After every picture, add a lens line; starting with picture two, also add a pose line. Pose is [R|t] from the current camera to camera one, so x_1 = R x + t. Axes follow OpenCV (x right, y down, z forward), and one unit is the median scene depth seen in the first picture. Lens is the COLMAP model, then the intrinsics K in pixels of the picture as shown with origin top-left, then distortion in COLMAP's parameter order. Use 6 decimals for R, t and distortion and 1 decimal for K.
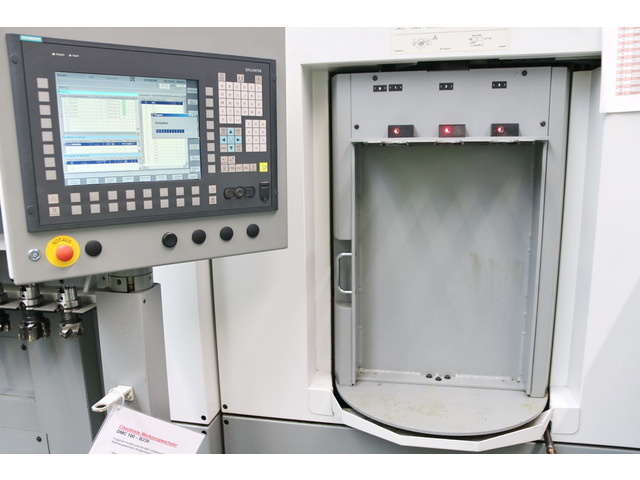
lens RADIAL K [[503.9, 0, 315.4], [0, 503.9, 249.1], [0, 0, 1]] dist [-0.123923, 0.108734]
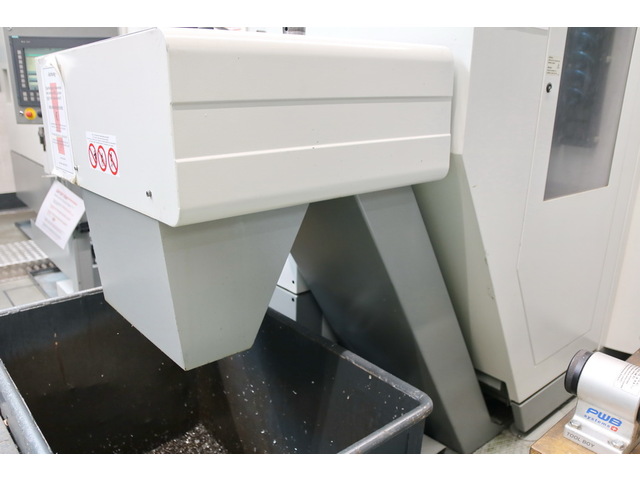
lens RADIAL K [[527.0, 0, 318.4], [0, 527.0, 246.6], [0, 0, 1]] dist [-0.090499, 0.059109]
pose [[0.795058, 0.219105, -0.565576, 2.145221], [-0.151663, 0.974667, 0.164387, 0.010185], [0.587266, -0.044920, 0.808146, -0.349193]]
